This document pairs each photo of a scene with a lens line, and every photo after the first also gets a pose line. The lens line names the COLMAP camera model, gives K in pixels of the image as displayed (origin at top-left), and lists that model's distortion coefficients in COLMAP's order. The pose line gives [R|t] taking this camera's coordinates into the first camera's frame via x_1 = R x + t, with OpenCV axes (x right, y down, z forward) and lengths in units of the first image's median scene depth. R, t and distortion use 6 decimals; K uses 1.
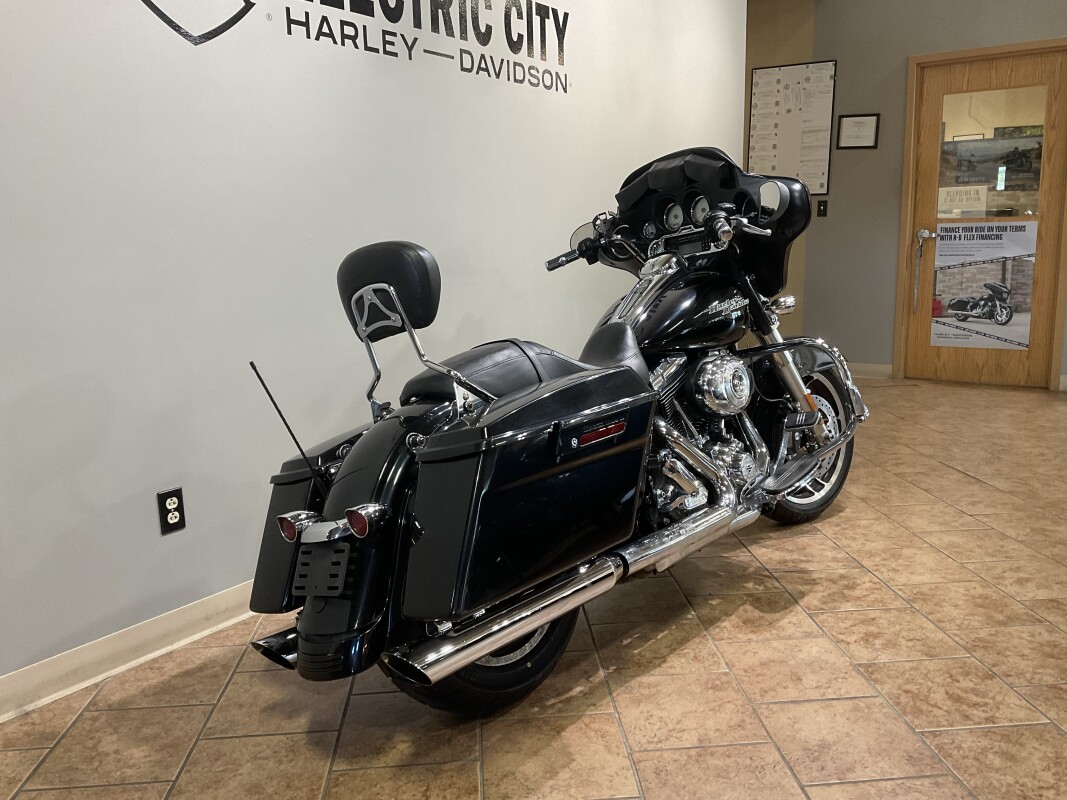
lens RADIAL K [[879.8, 0, 536.6], [0, 879.8, 397.5], [0, 0, 1]] dist [0.094127, -0.181109]
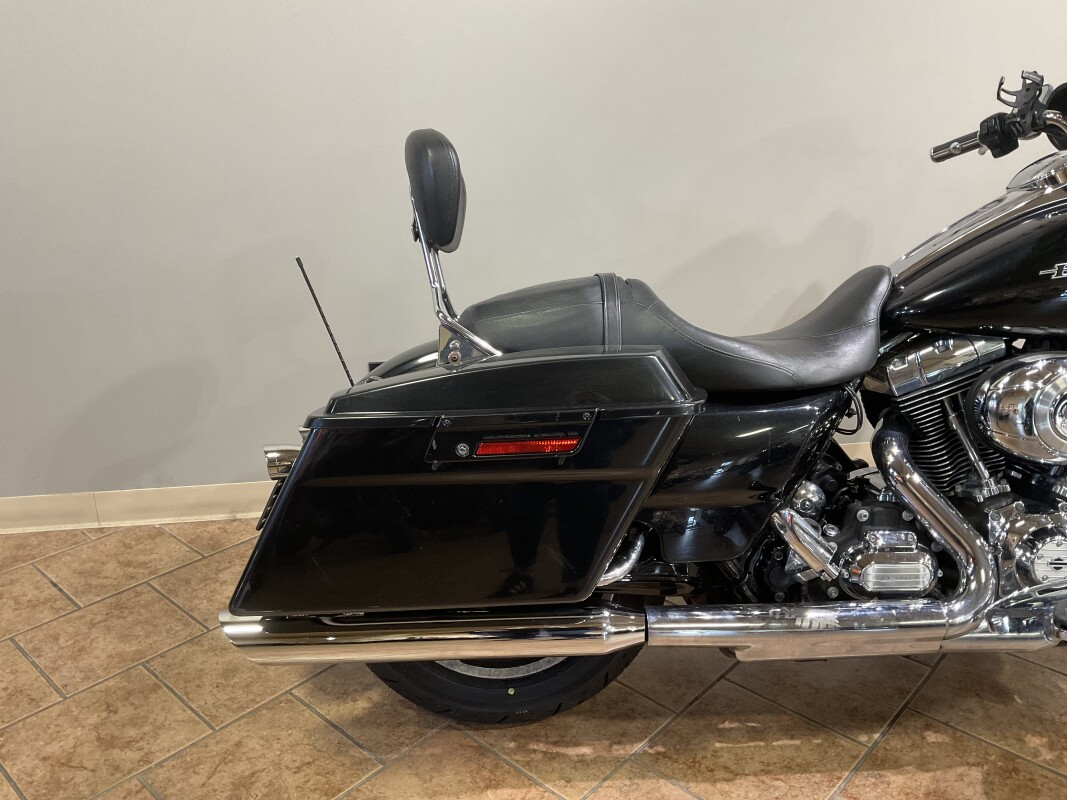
lens RADIAL K [[882.5, 0, 533.5], [0, 882.5, 400.0], [0, 0, 1]] dist [0.065816, -0.141927]
pose [[0.681072, 0.264746, -0.682678, 0.348988], [-0.135417, 0.961805, 0.237895, -0.101965], [0.719585, -0.069577, 0.690910, 0.356037]]
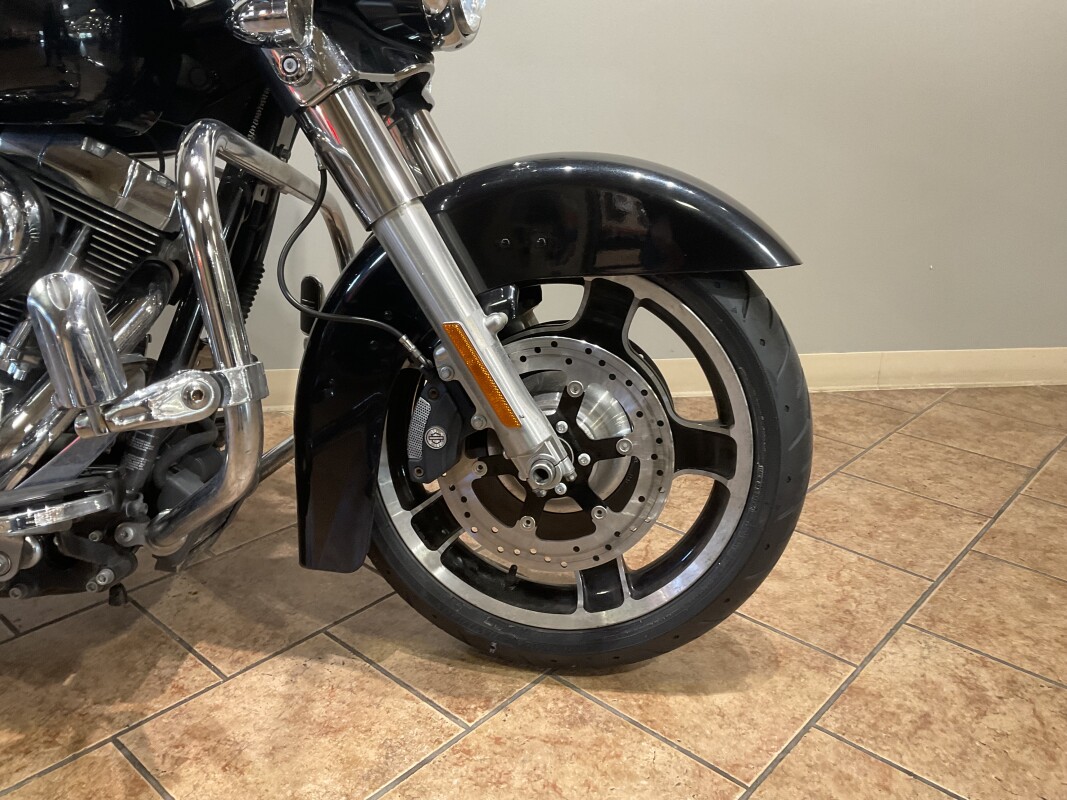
lens RADIAL K [[879.8, 0, 536.6], [0, 879.8, 397.5], [0, 0, 1]] dist [0.094127, -0.181109]
pose [[0.684741, 0.279306, -0.673141, 0.617302], [-0.161326, 0.958823, 0.233738, -0.066233], [0.710707, -0.051455, 0.701604, 0.880468]]
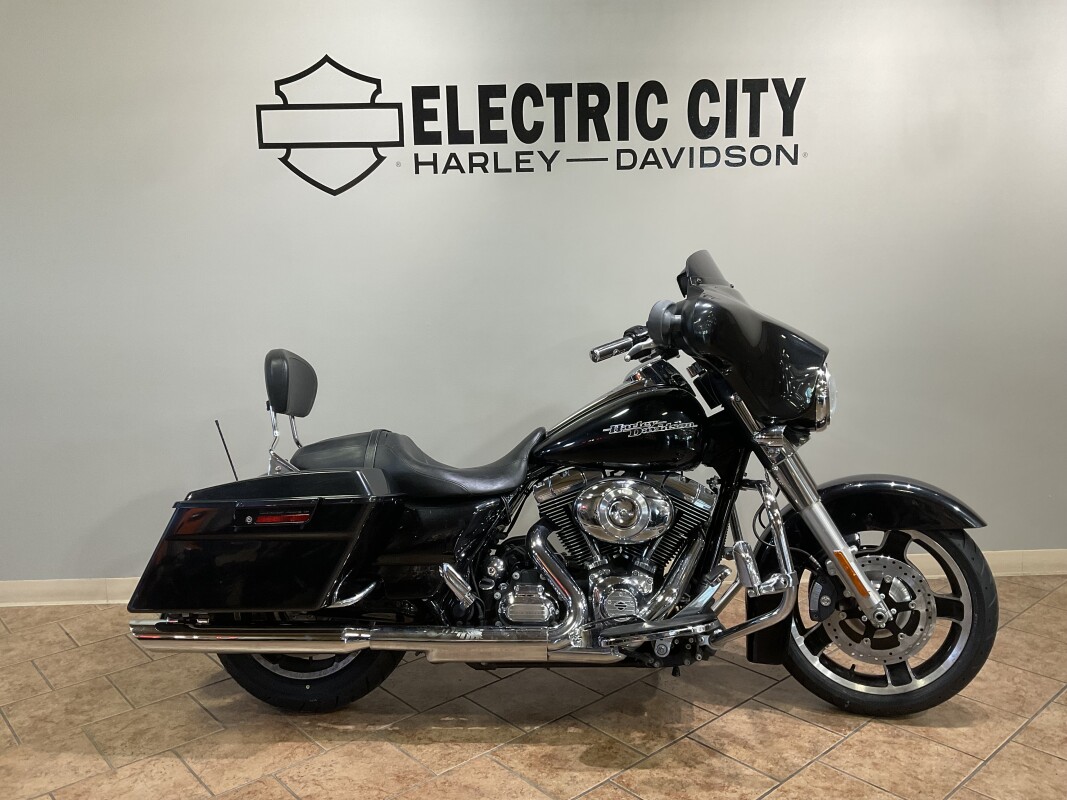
lens RADIAL K [[879.8, 0, 536.6], [0, 879.8, 397.5], [0, 0, 1]] dist [0.094127, -0.181109]
pose [[0.598315, 0.130453, -0.790570, 0.836406], [-0.134651, 0.988996, 0.061290, -0.168814], [0.789866, 0.069780, 0.609297, 0.332530]]
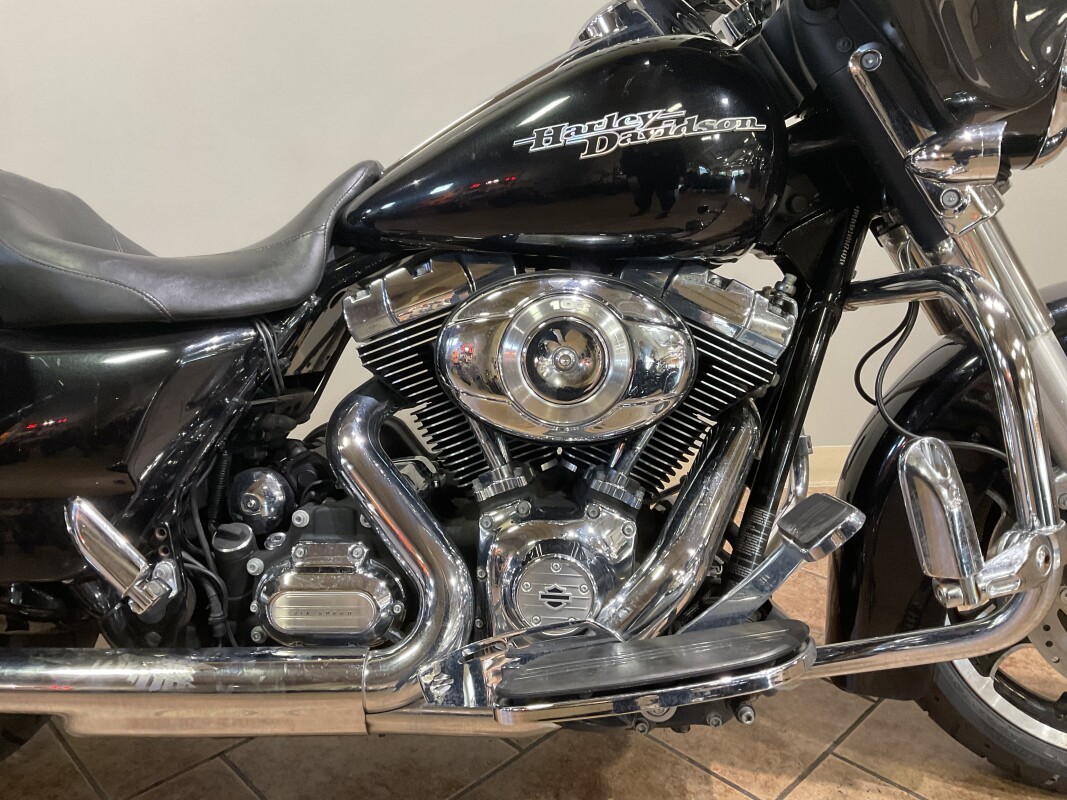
lens RADIAL K [[895.7, 0, 533.5], [0, 895.7, 400.0], [0, 0, 1]] dist [-0.001959, -0.009863]
pose [[0.639137, 0.240642, -0.730476, 0.452694], [-0.141190, 0.970360, 0.196132, -0.063639], [0.756022, -0.022219, 0.654169, 0.712209]]
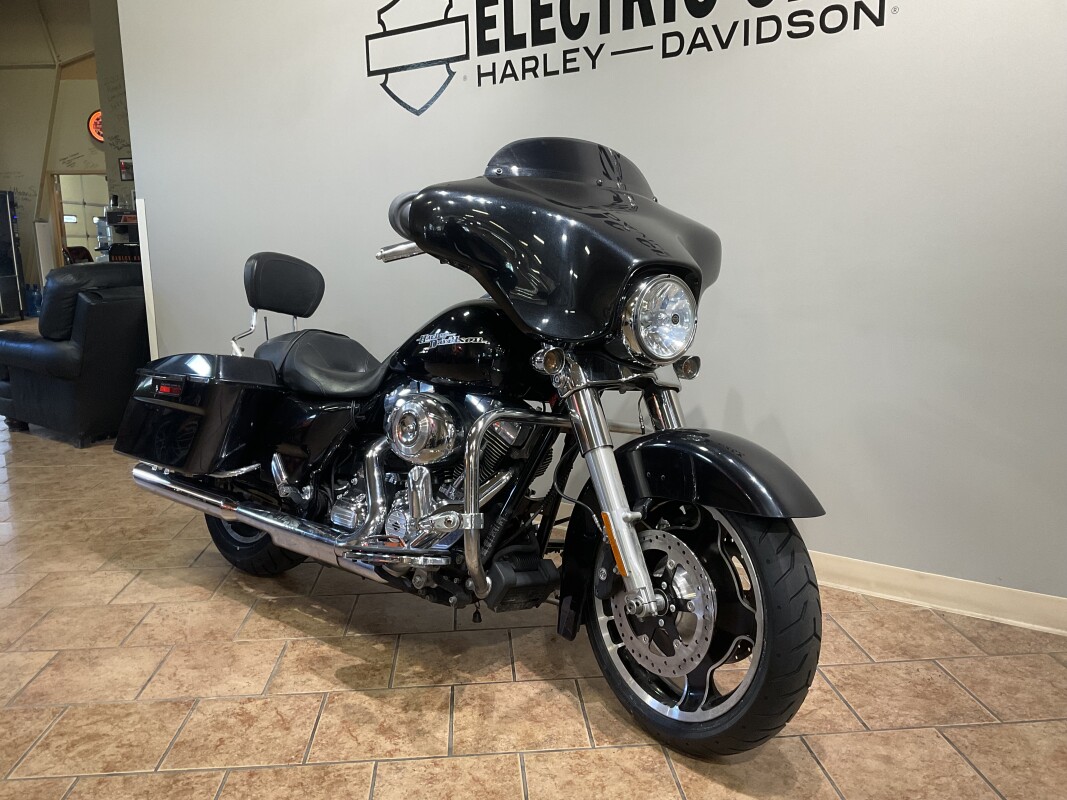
lens RADIAL K [[882.5, 0, 533.5], [0, 882.5, 400.0], [0, 0, 1]] dist [0.065816, -0.141927]
pose [[-0.007968, 0.201026, -0.979554, 0.992892], [-0.160118, 0.966689, 0.199688, -0.217058], [0.987066, 0.158436, 0.024485, 1.026636]]
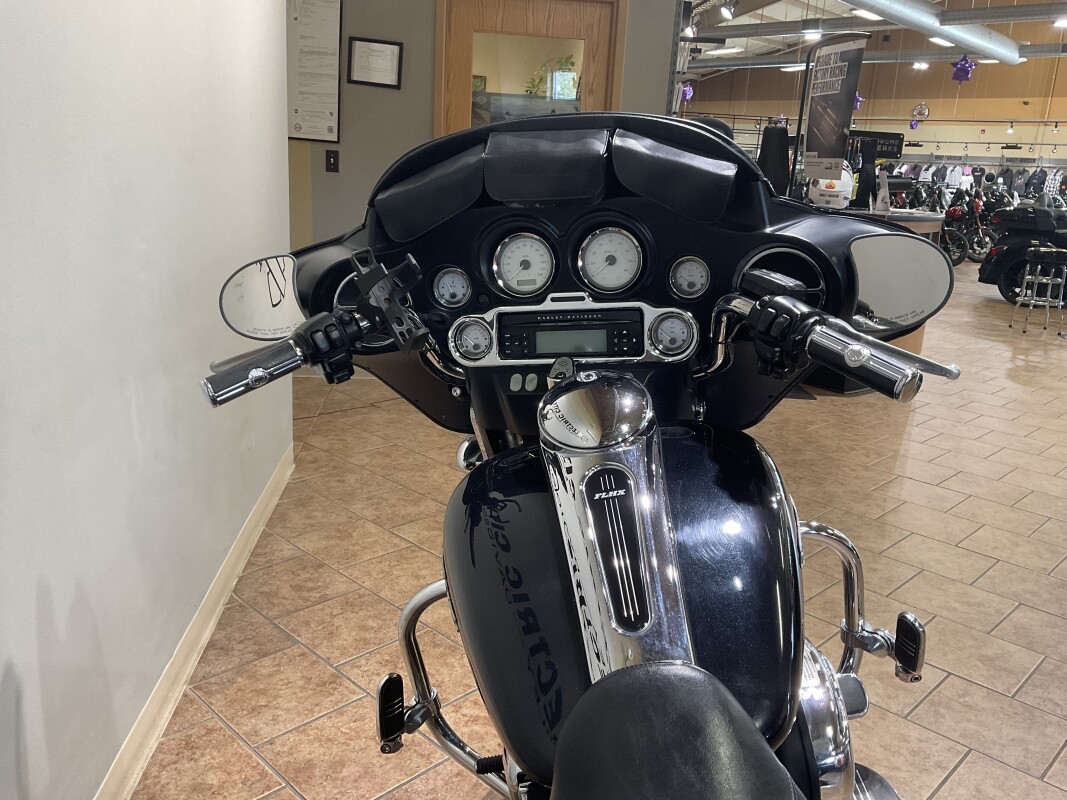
lens RADIAL K [[895.7, 0, 533.5], [0, 895.7, 400.0], [0, 0, 1]] dist [-0.001959, -0.009863]
pose [[0.753162, -0.102688, 0.649771, -0.140663], [0.042744, 0.993293, 0.107432, -0.201019], [-0.656445, -0.053140, 0.752500, 0.722755]]
